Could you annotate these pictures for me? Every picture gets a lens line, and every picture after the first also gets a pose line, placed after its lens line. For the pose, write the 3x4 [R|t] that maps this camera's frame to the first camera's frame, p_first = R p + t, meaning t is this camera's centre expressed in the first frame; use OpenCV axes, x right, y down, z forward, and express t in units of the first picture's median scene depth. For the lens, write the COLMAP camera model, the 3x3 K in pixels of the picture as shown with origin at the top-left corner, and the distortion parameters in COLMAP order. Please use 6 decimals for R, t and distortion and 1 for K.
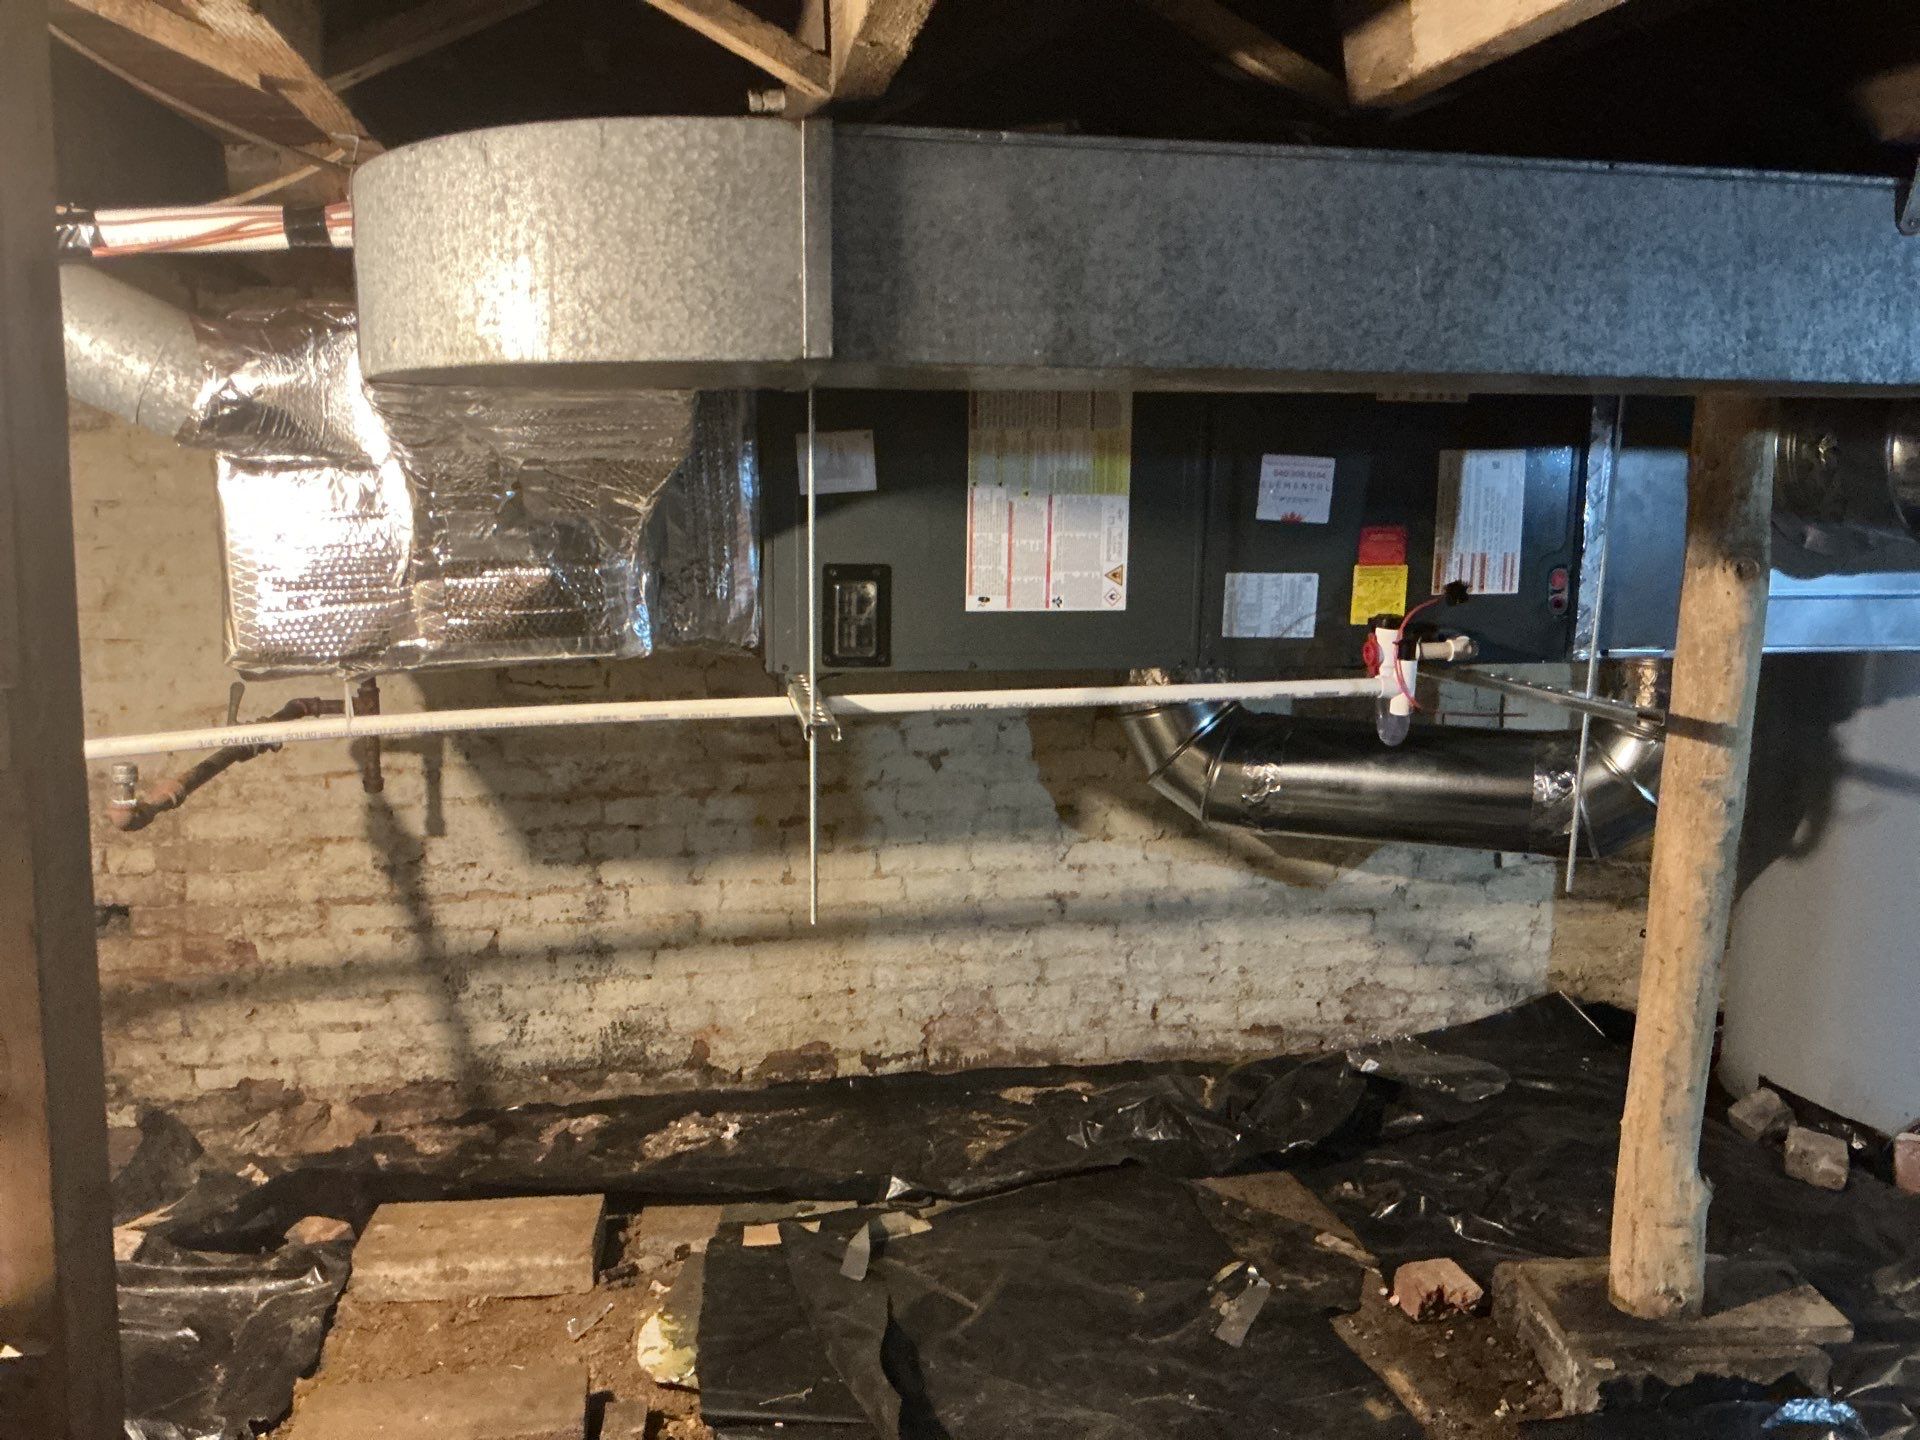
lens RADIAL K [[1583.3, 0, 957.3], [0, 1583.3, 711.3], [0, 0, 1]] dist [0.058917, -0.131892]
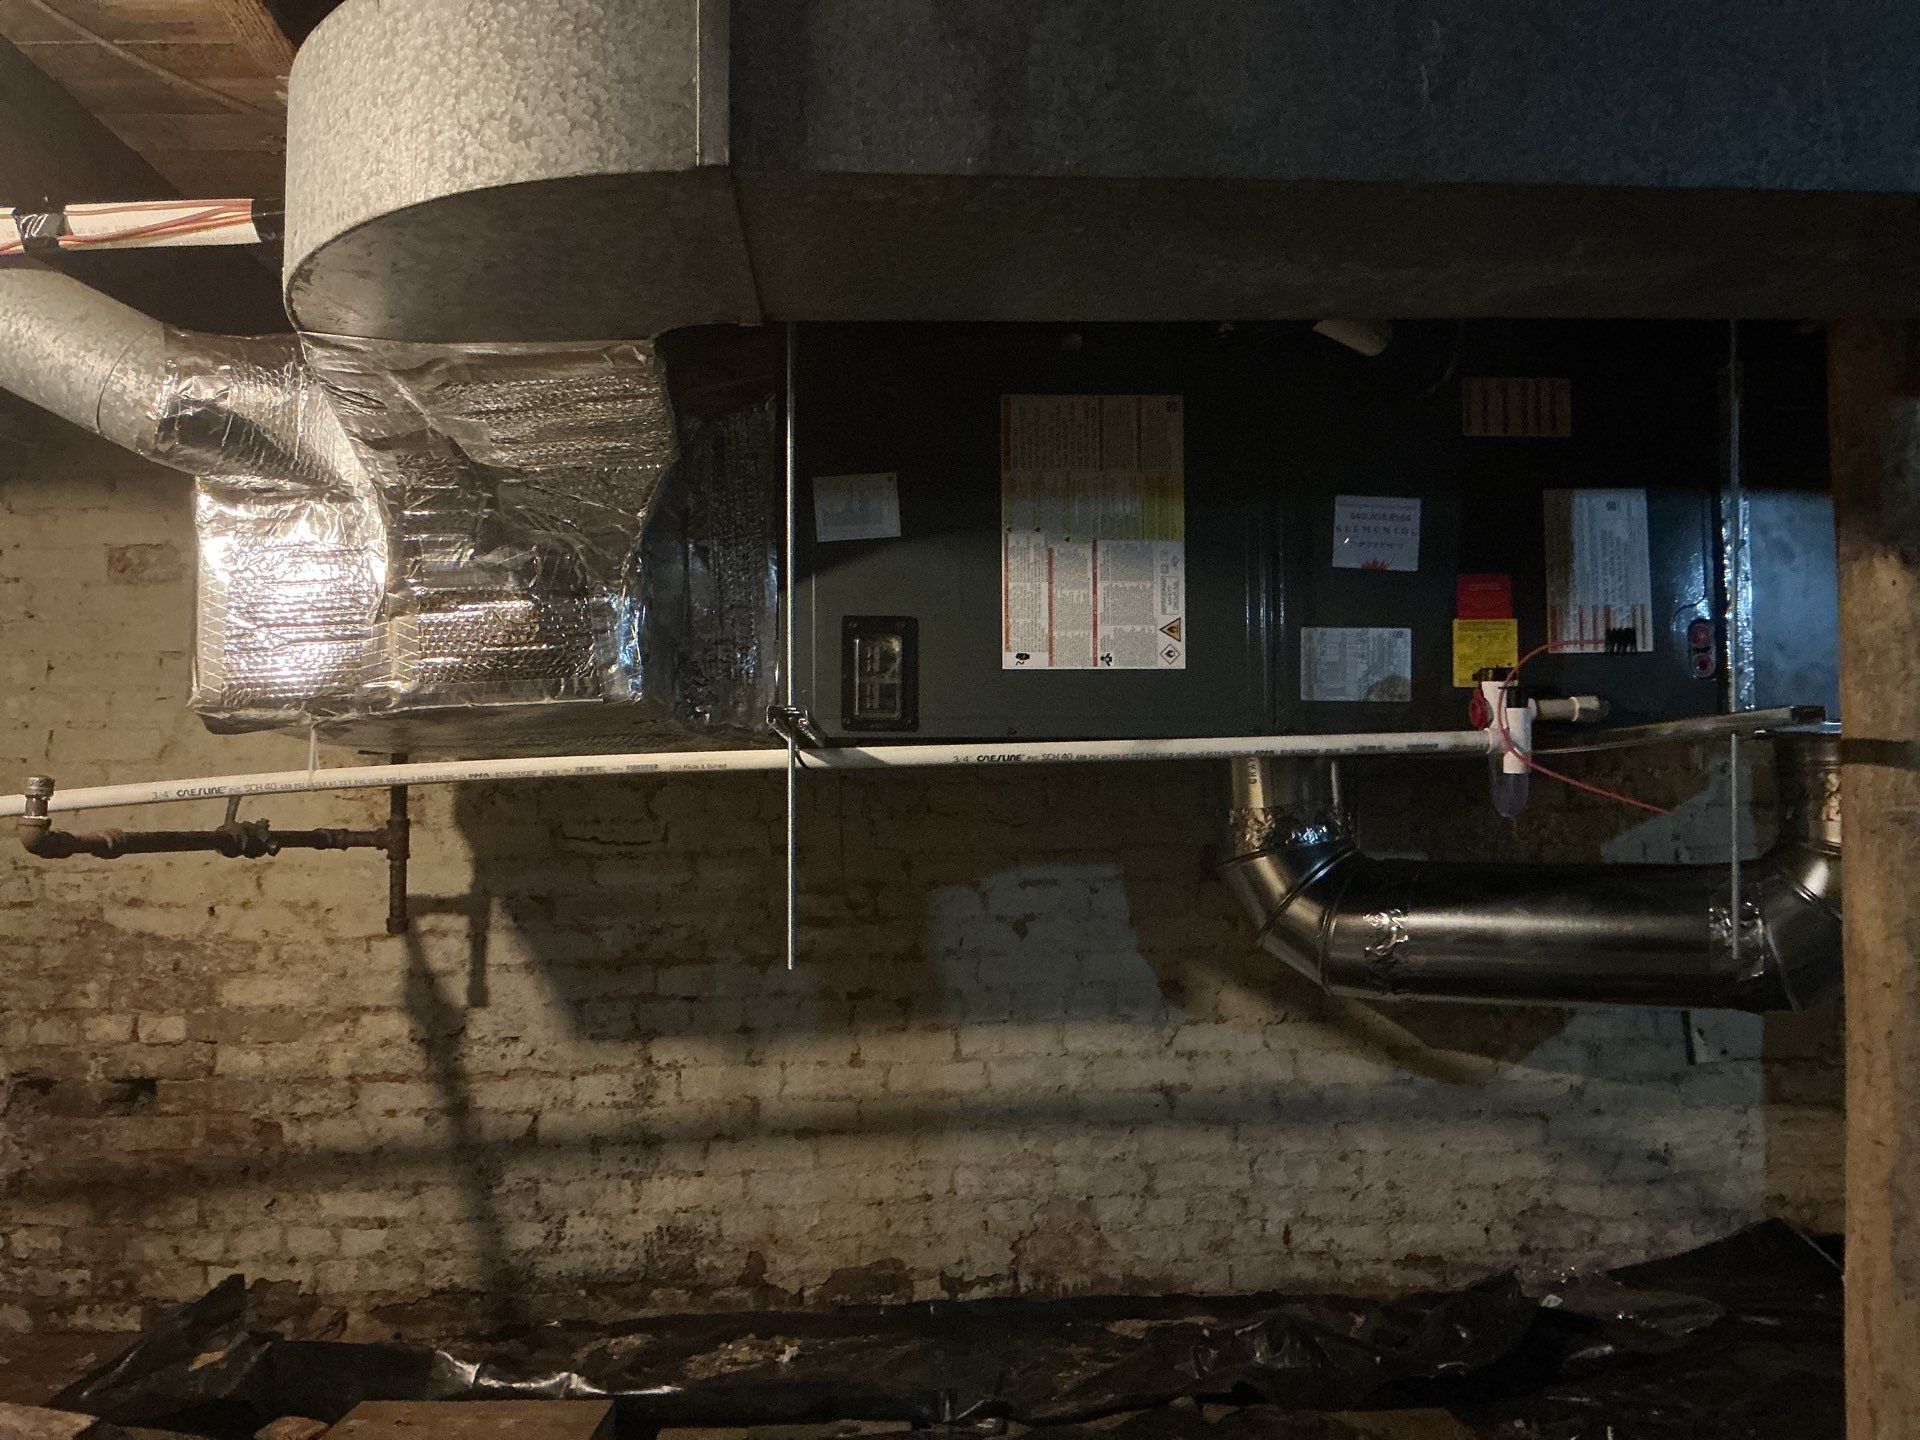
lens RADIAL K [[1583.3, 0, 953.5], [0, 1583.3, 706.1], [0, 0, 1]] dist [0.058917, -0.131892]
pose [[0.992858, -0.025759, -0.116488, 0.061417], [-0.000476, 0.975550, -0.219775, 0.115657], [0.119301, 0.218261, 0.968571, 0.102936]]
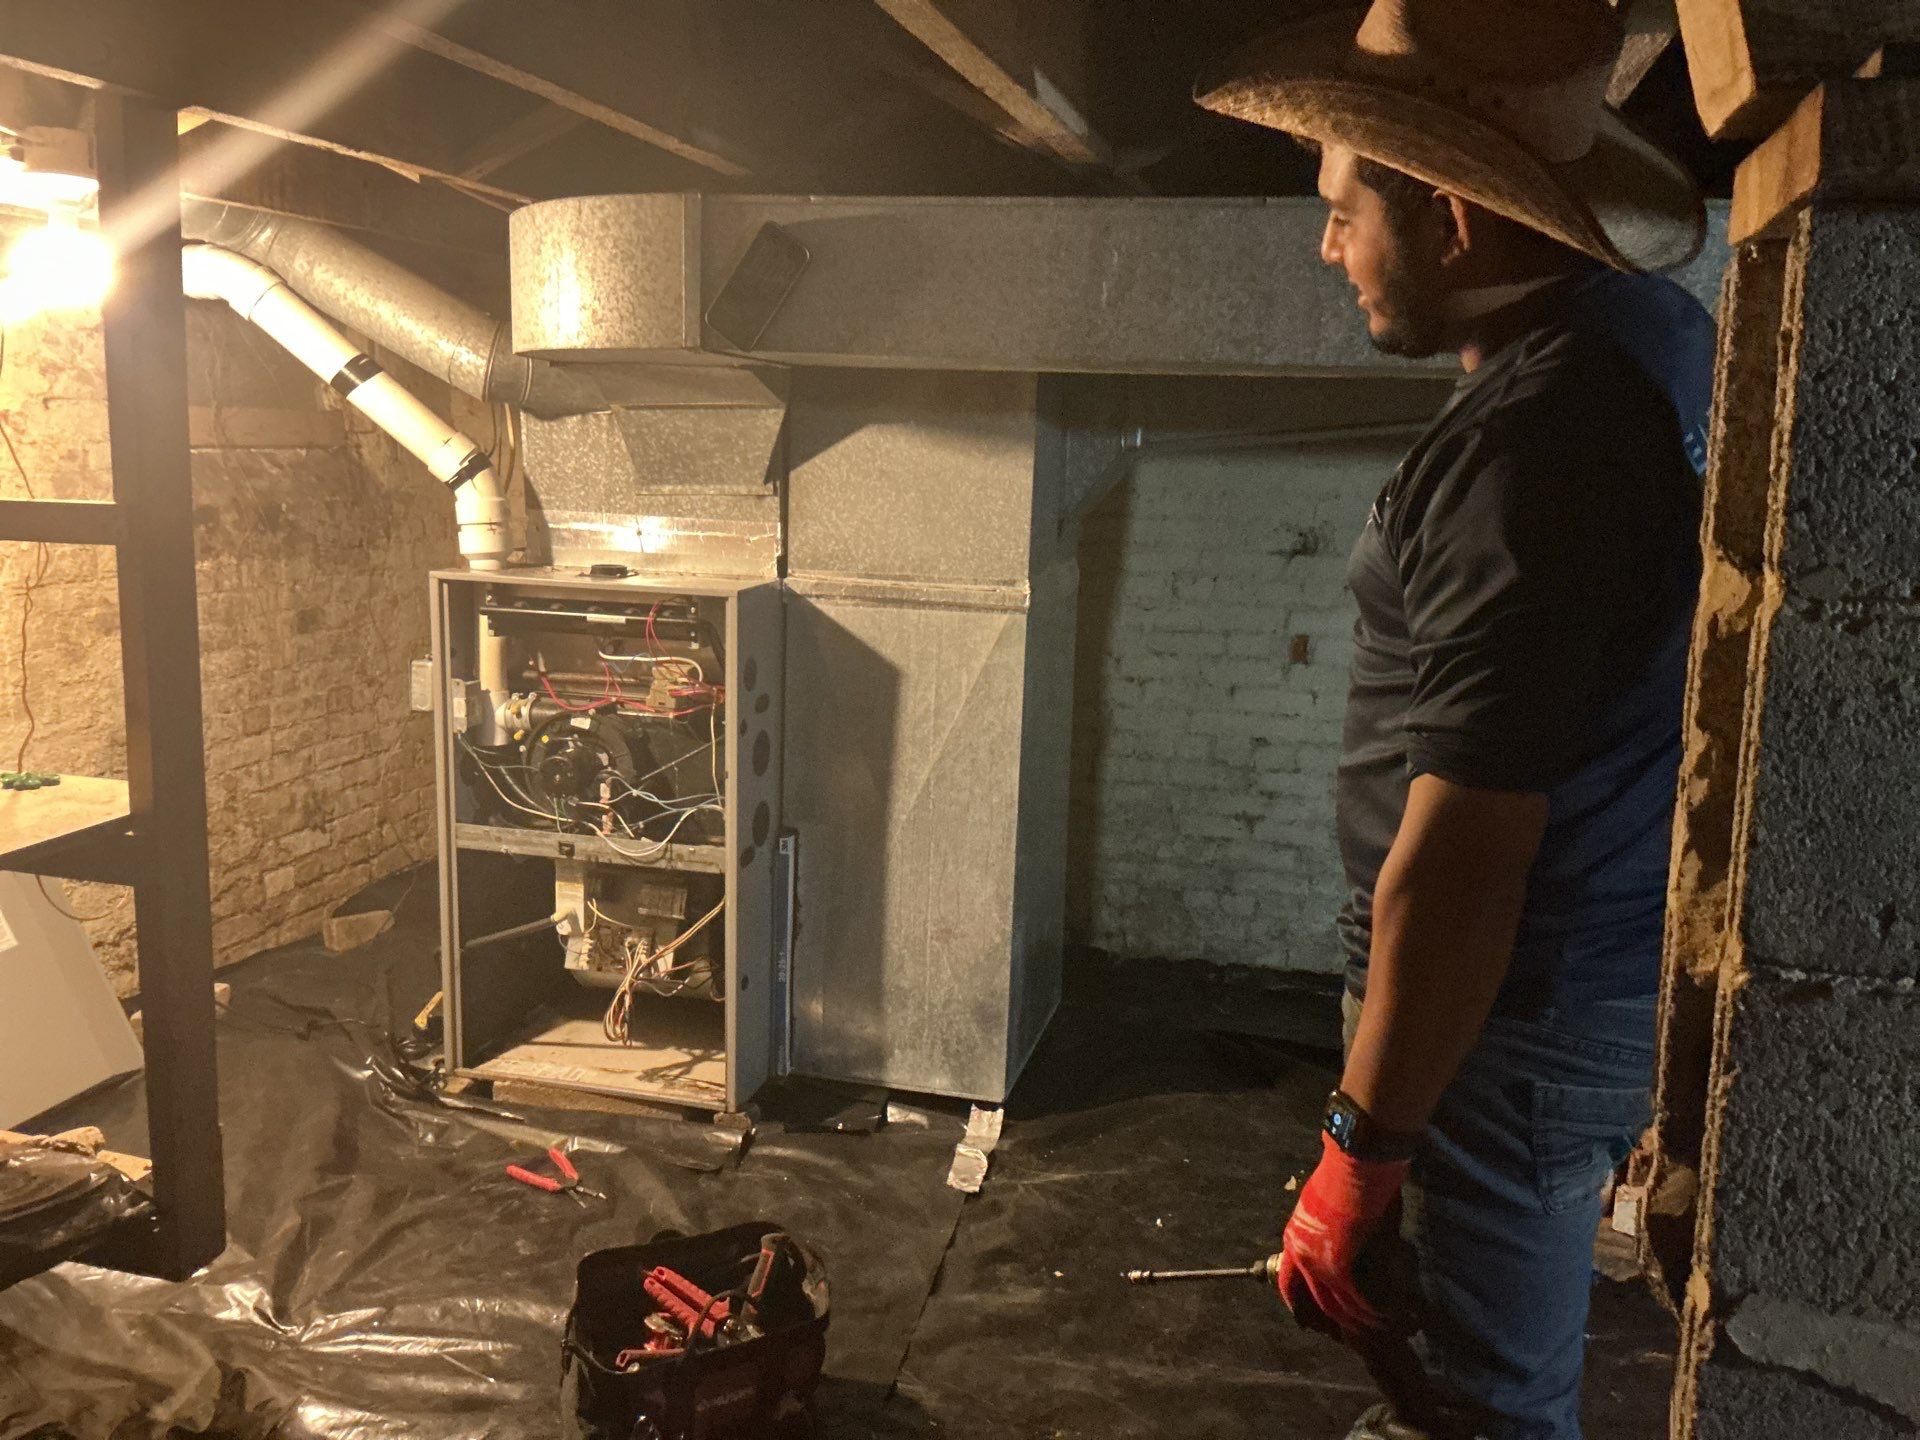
lens RADIAL K [[1583.3, 0, 948.0], [0, 1583.3, 735.3], [0, 0, 1]] dist [0.058917, -0.131892]
pose [[0.910017, 0.103156, -0.401532, 0.355671], [-0.090934, 0.994629, 0.049437, 0.024032], [0.404475, -0.008476, 0.914510, -0.141051]]
